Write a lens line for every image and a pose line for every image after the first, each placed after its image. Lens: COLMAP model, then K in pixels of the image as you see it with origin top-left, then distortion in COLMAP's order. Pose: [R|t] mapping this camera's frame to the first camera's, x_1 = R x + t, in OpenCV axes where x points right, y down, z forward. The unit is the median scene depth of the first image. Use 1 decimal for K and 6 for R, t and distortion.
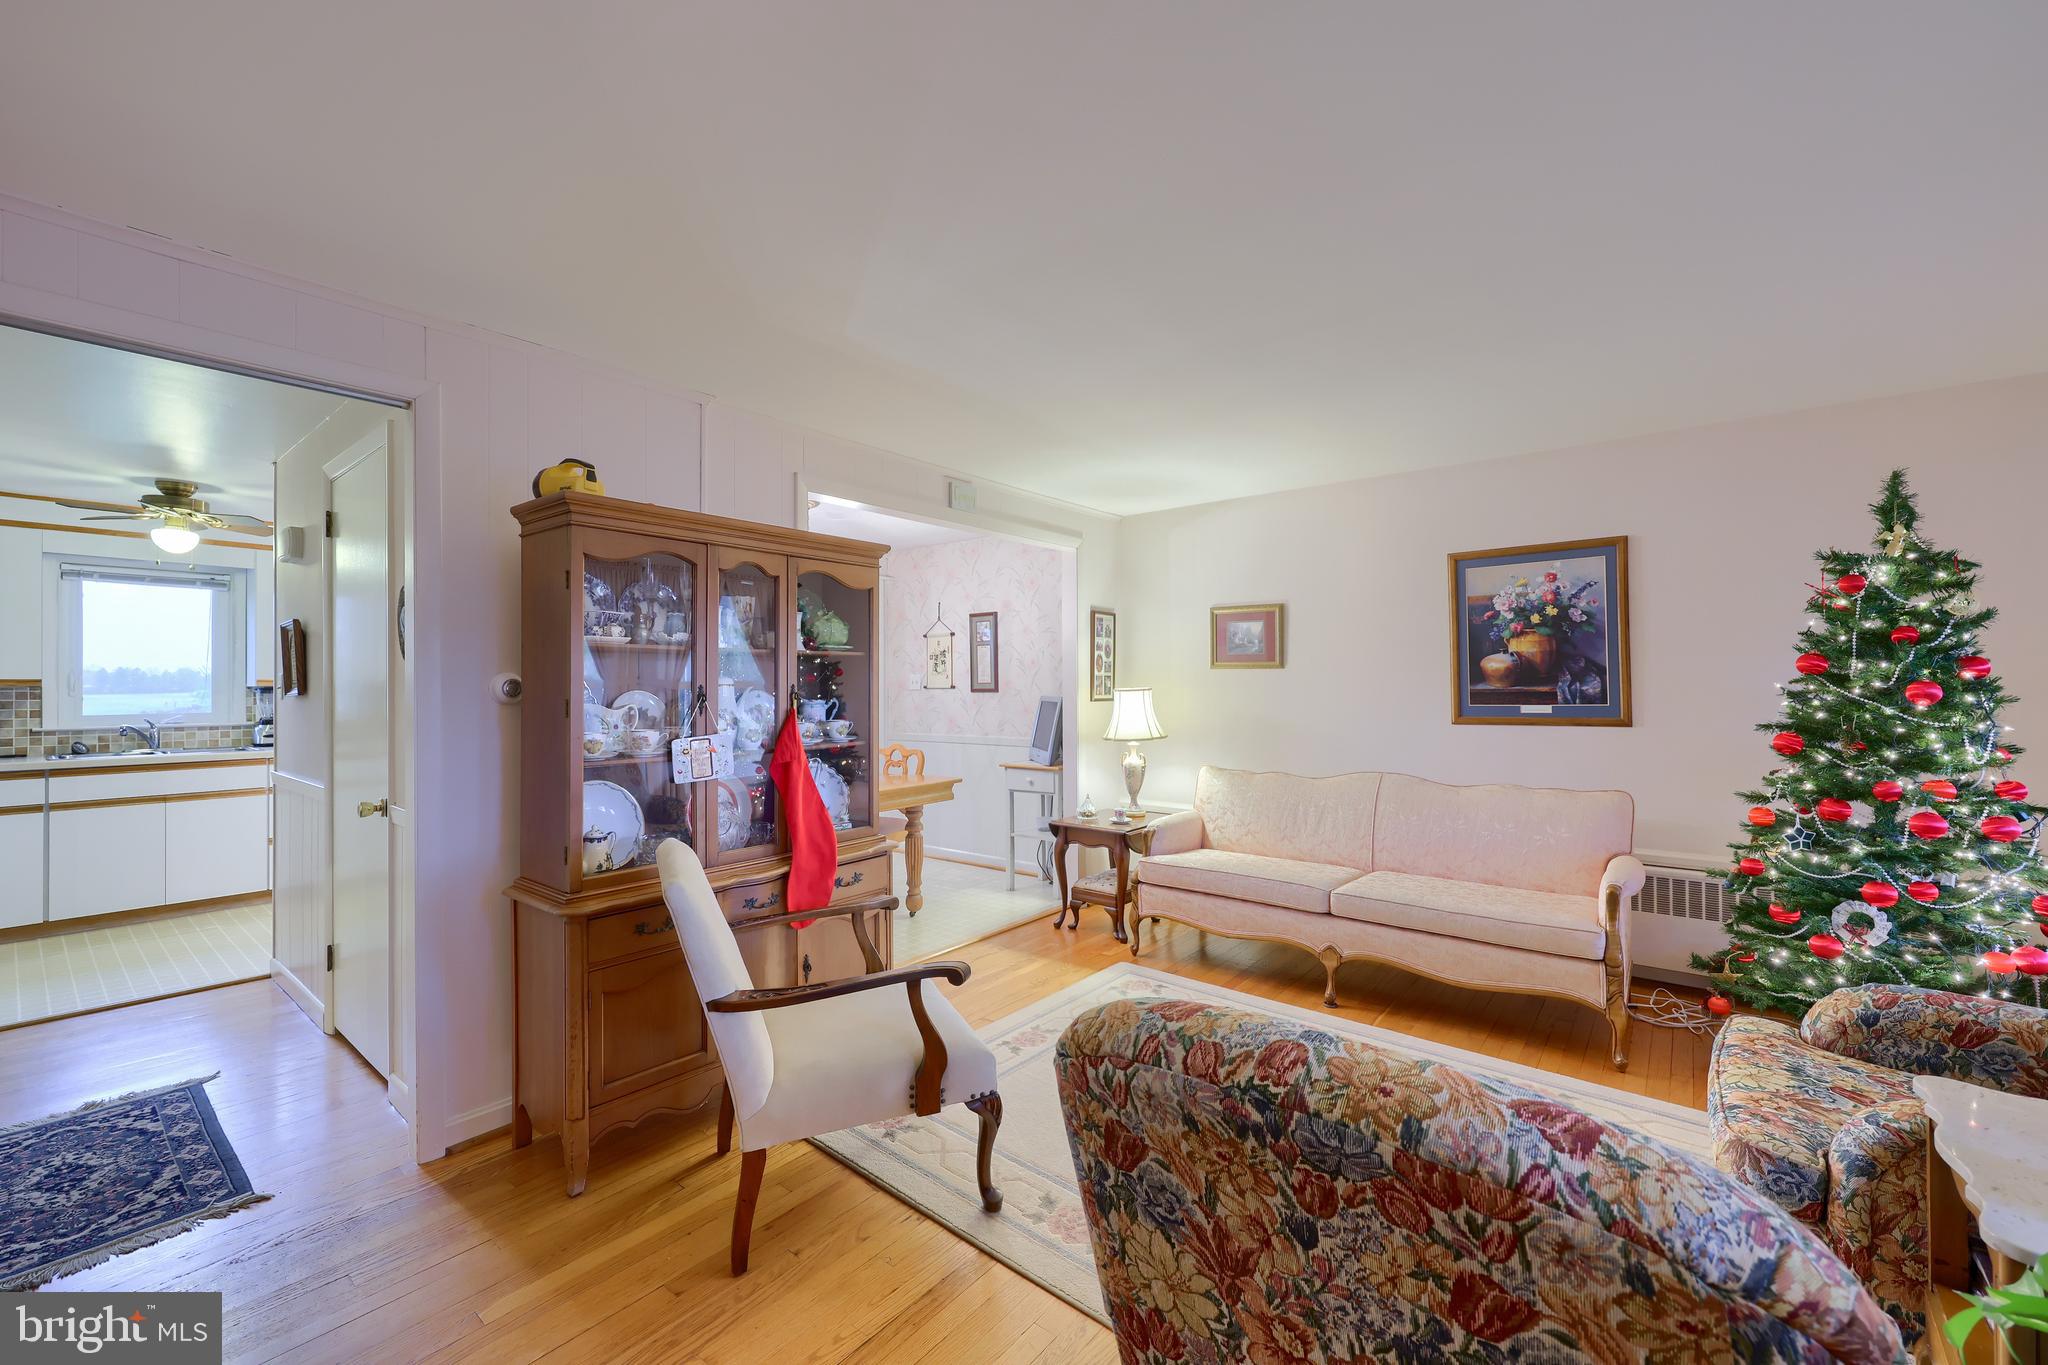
lens RADIAL K [[835.6, 0, 1035.0], [0, 835.6, 676.3], [0, 0, 1]] dist [0.007592, -0.000699]
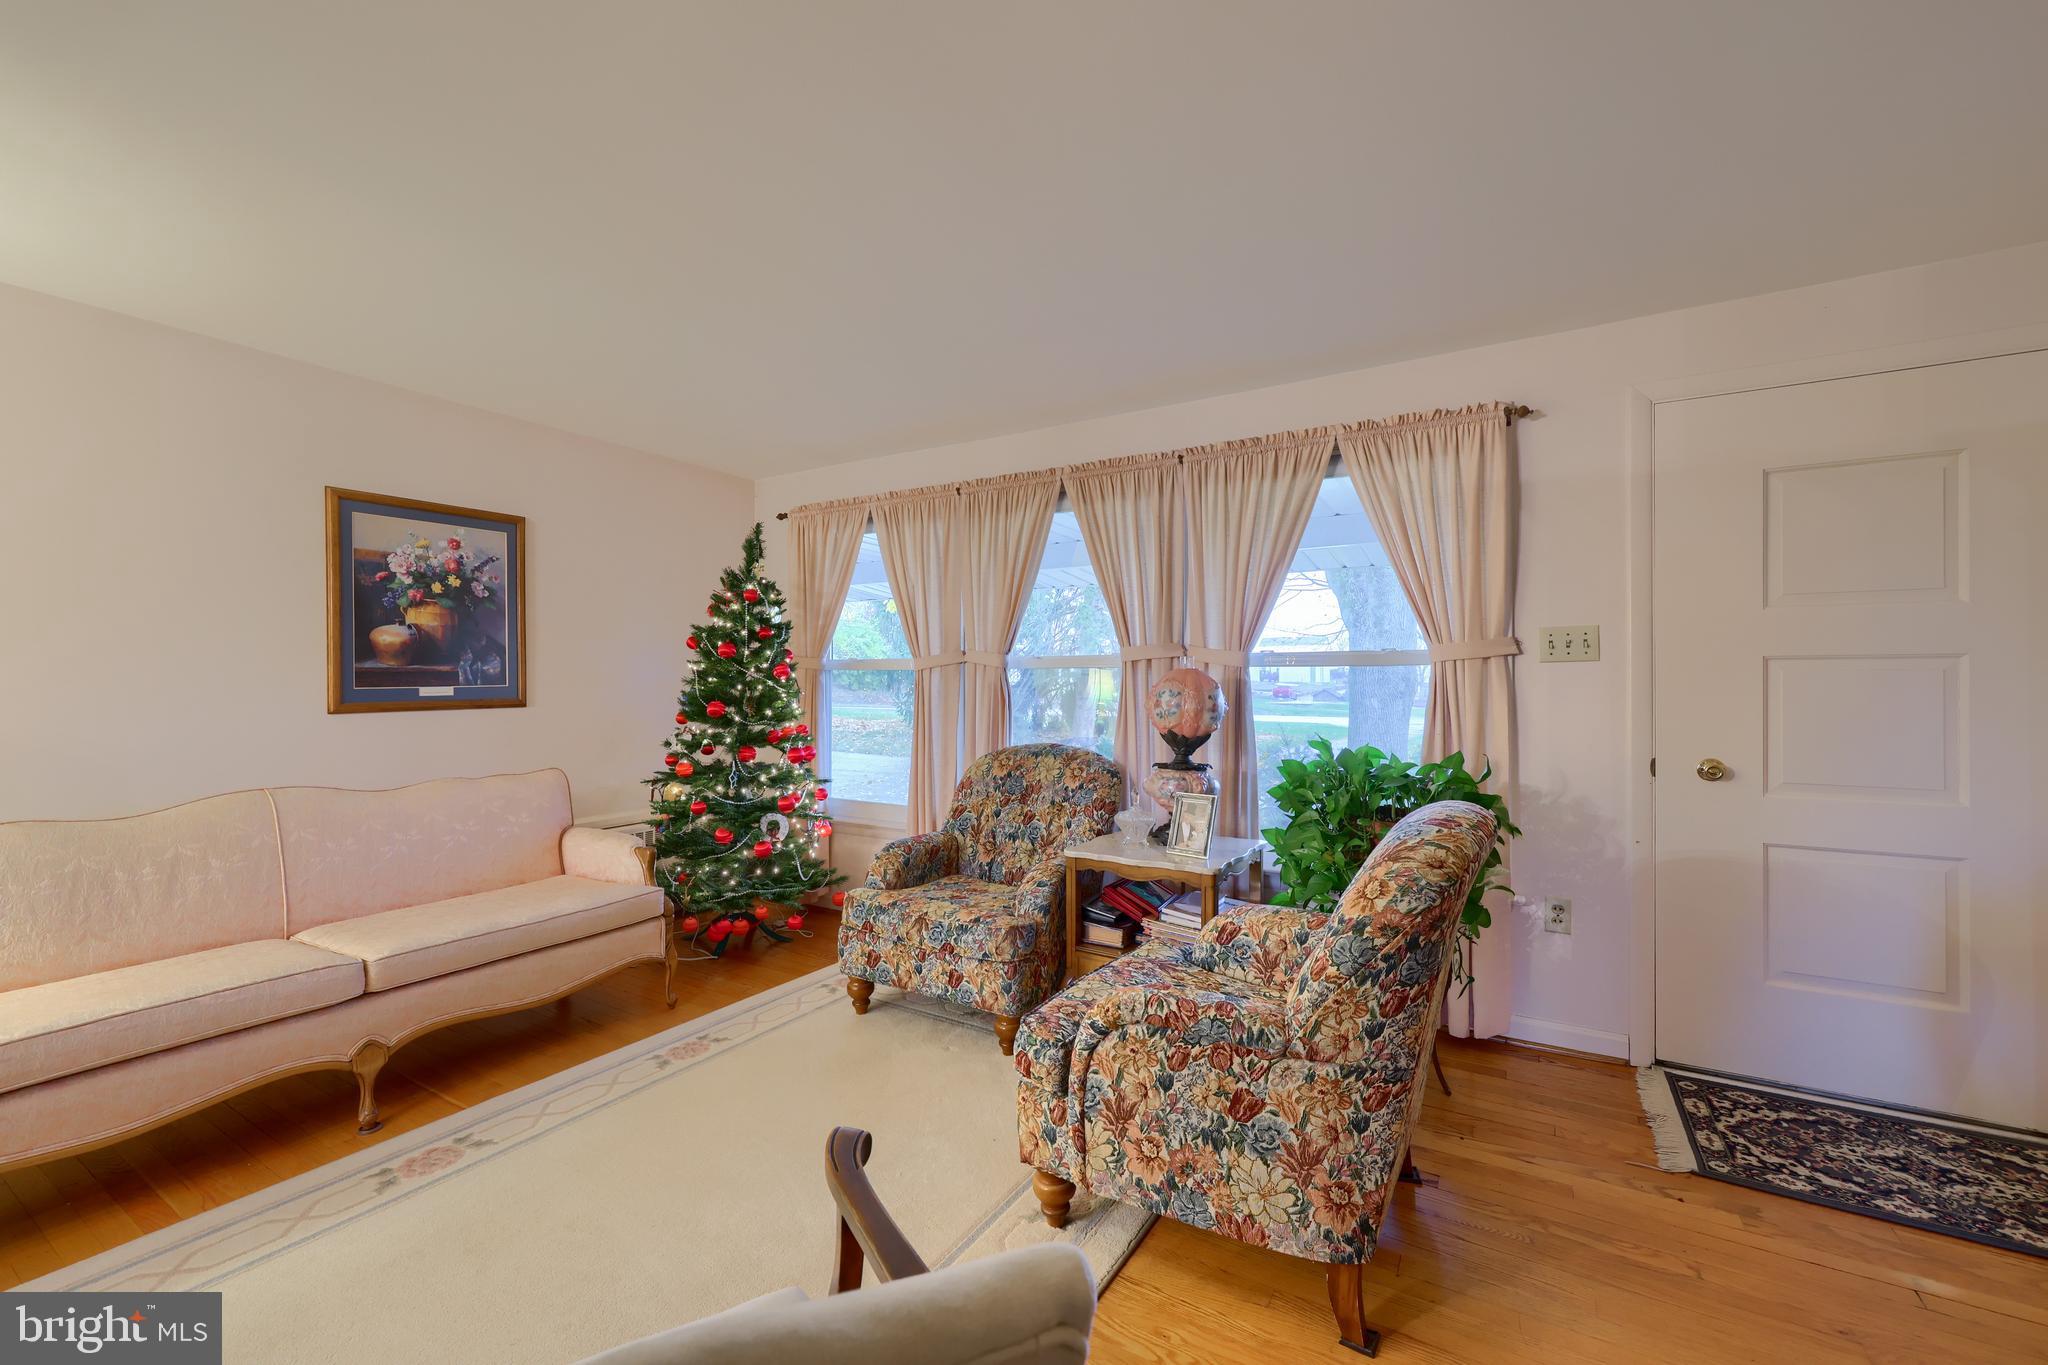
lens RADIAL K [[835.6, 0, 1008.2], [0, 835.6, 684.5], [0, 0, 1]] dist [0.007592, -0.000699]
pose [[-0.136014, 0.002872, 0.990703, -0.353951], [-0.007386, 0.999965, -0.003913, 0.031317], [-0.990679, -0.007849, -0.135988, 0.535859]]
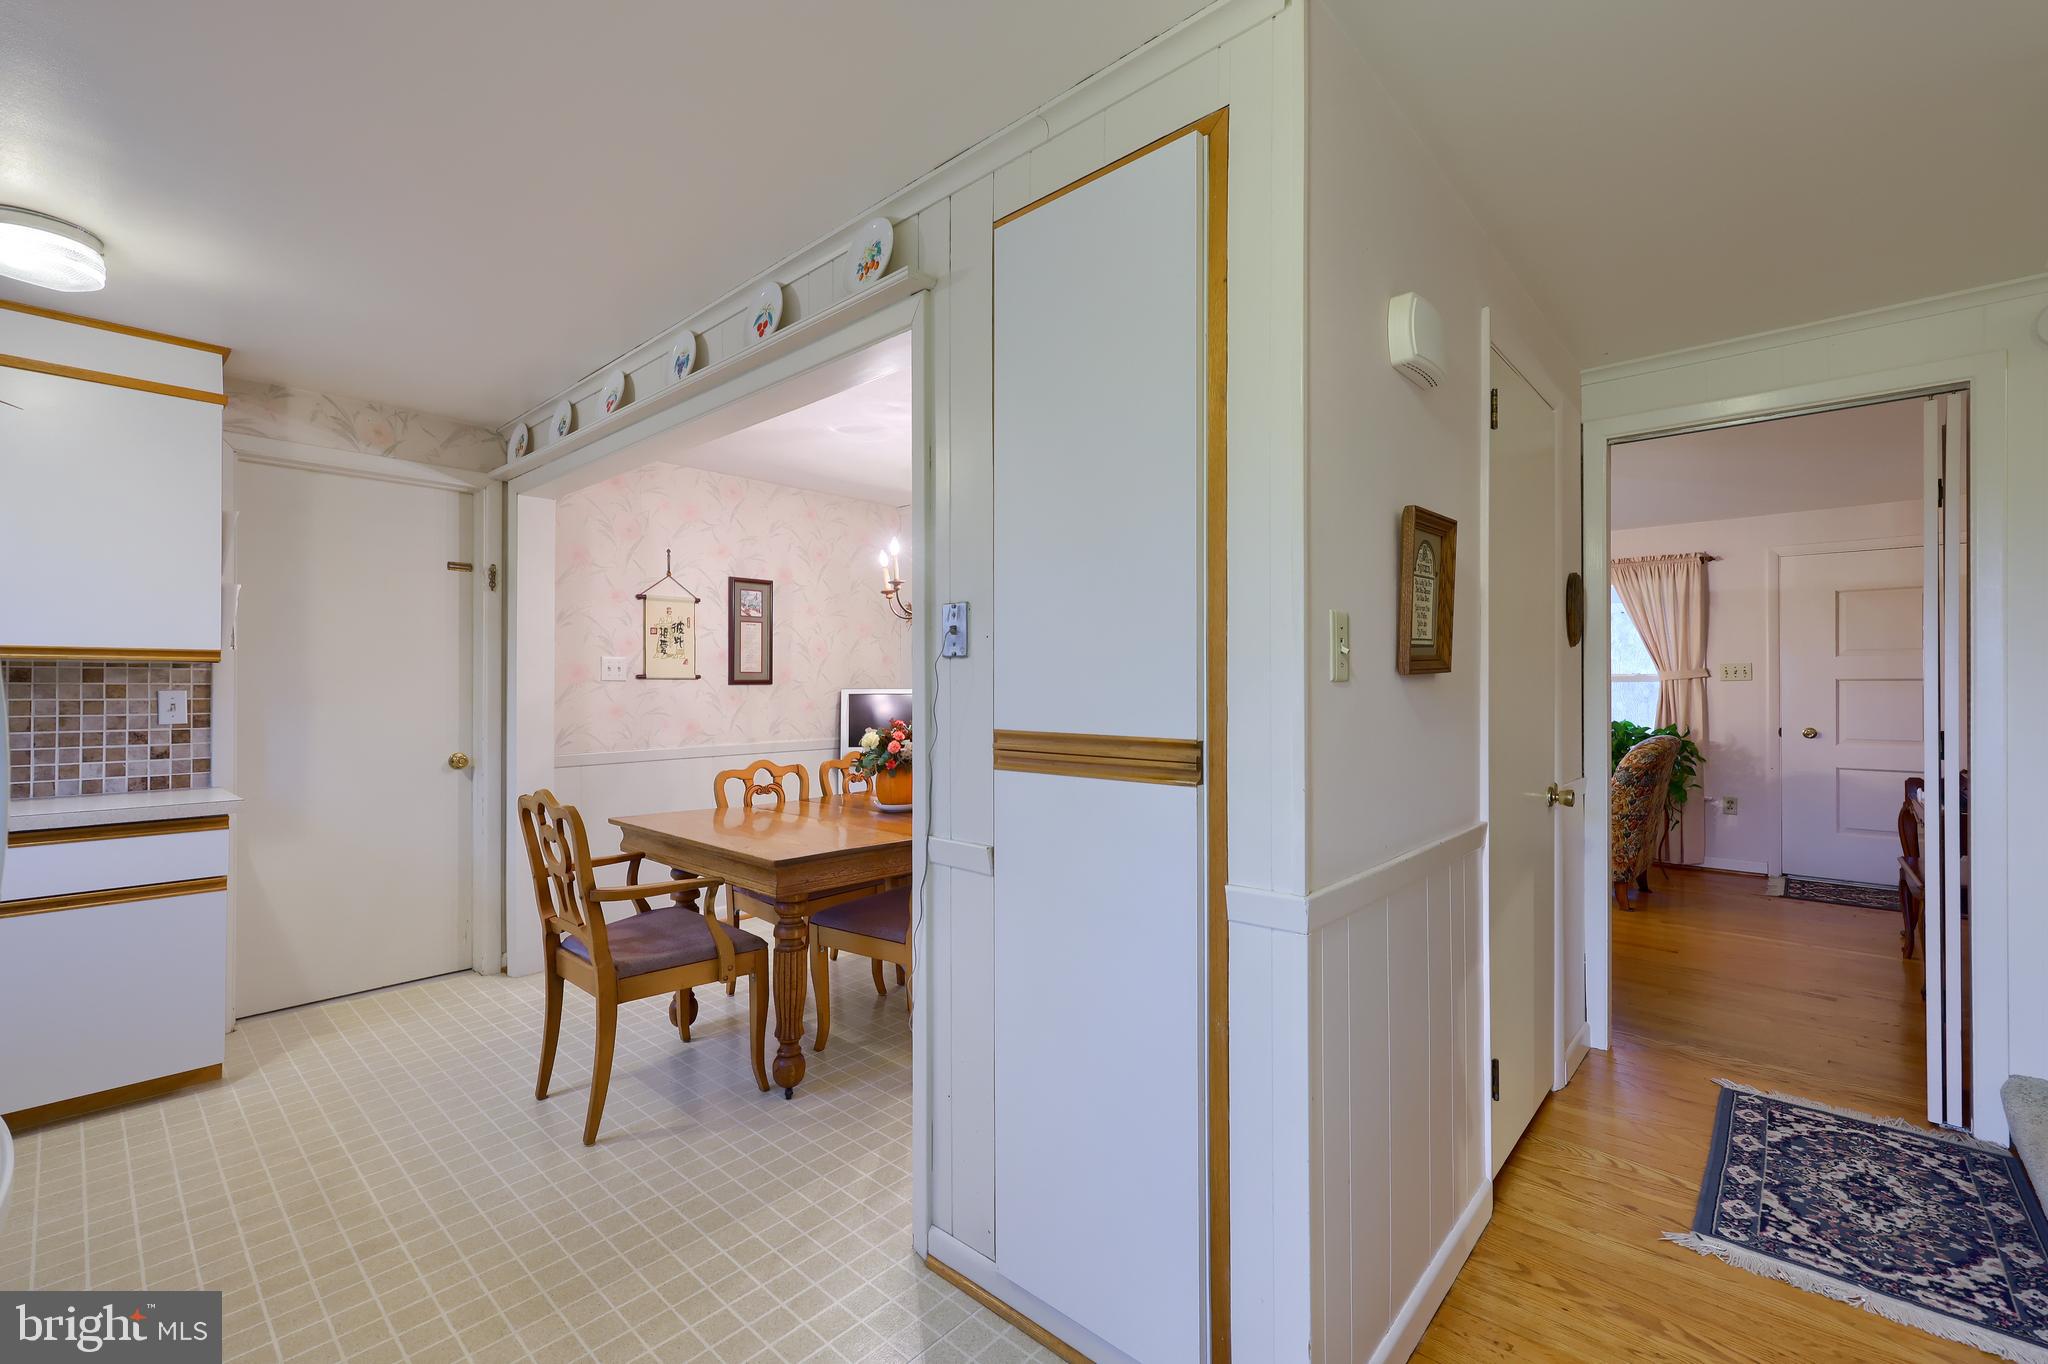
lens RADIAL K [[835.6, 0, 1027.0], [0, 835.6, 682.0], [0, 0, 1]] dist [0.007592, -0.000699]
pose [[0.060241, 0.007995, 0.998152, -1.306856], [-0.011140, 0.999911, -0.007337, 0.032389], [-0.998122, -0.010677, 0.060325, 1.148527]]
